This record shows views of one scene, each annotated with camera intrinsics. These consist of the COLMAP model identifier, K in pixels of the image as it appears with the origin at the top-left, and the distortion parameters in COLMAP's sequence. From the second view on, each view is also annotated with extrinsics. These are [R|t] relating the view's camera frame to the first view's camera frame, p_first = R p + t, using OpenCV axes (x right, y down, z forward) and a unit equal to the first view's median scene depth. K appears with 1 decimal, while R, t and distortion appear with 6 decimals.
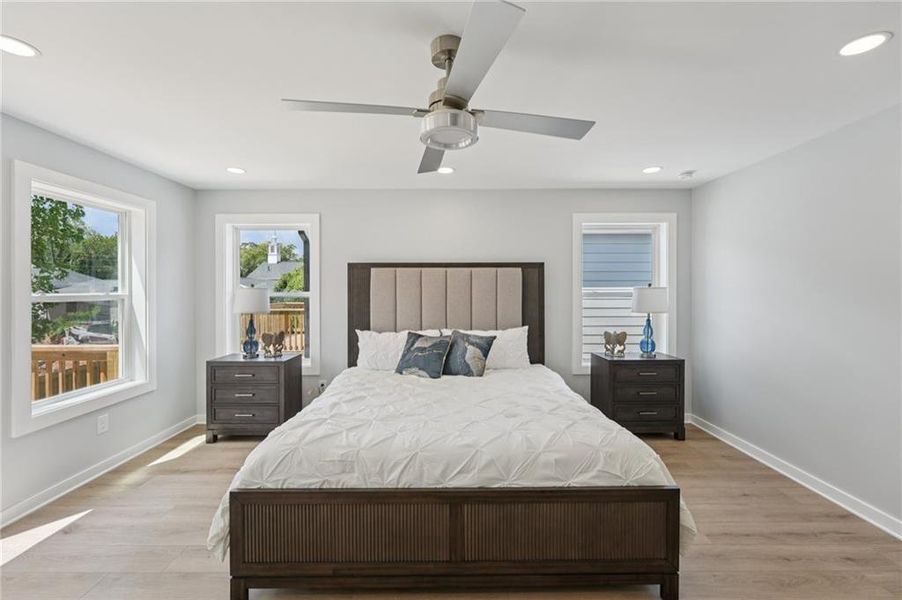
lens RADIAL K [[367.3, 0, 440.6], [0, 367.3, 285.7], [0, 0, 1]] dist [-0.002630, -0.000180]
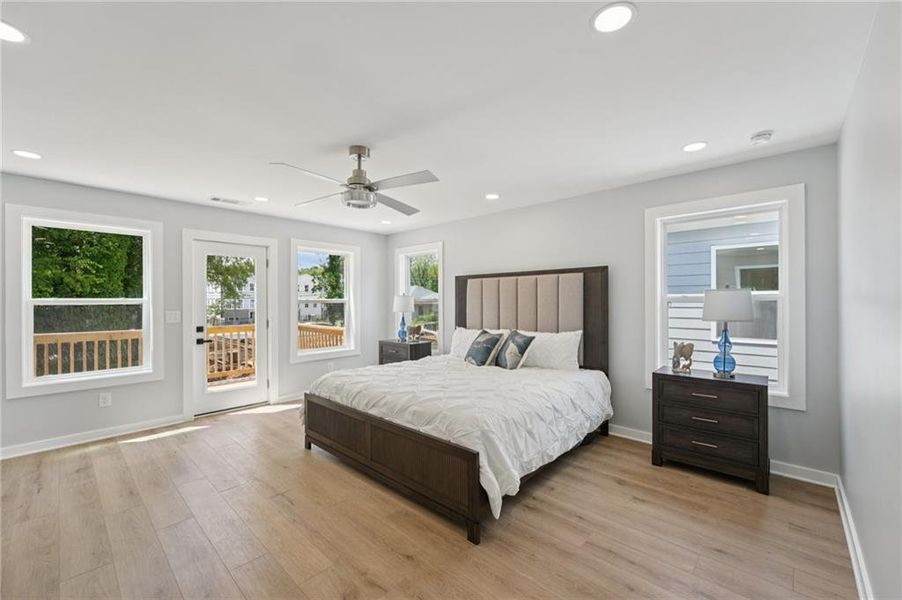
lens RADIAL K [[367.3, 0, 440.2], [0, 367.3, 281.9], [0, 0, 1]] dist [-0.002630, -0.000180]
pose [[0.720488, -0.038688, -0.692387, 0.674968], [0.014780, 0.999072, -0.040444, 0.012104], [0.693310, 0.018906, 0.720392, 0.006015]]
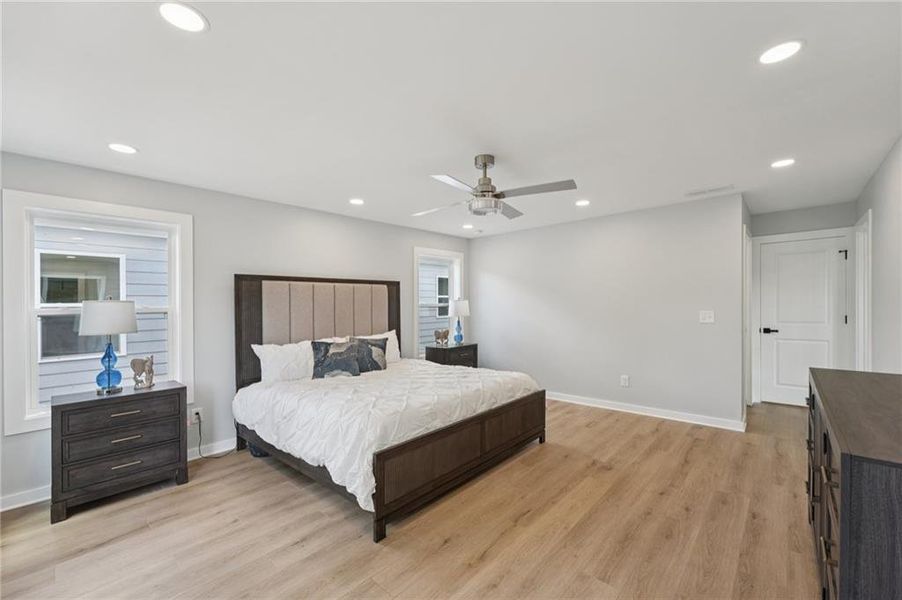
lens RADIAL K [[367.3, 0, 451.1], [0, 367.3, 307.2], [0, 0, 1]] dist [-0.002630, -0.000180]
pose [[0.673371, -0.014652, 0.739160, -0.613322], [0.004629, 0.999868, 0.015603, 0.009749], [-0.739290, -0.007084, 0.673349, -0.027997]]
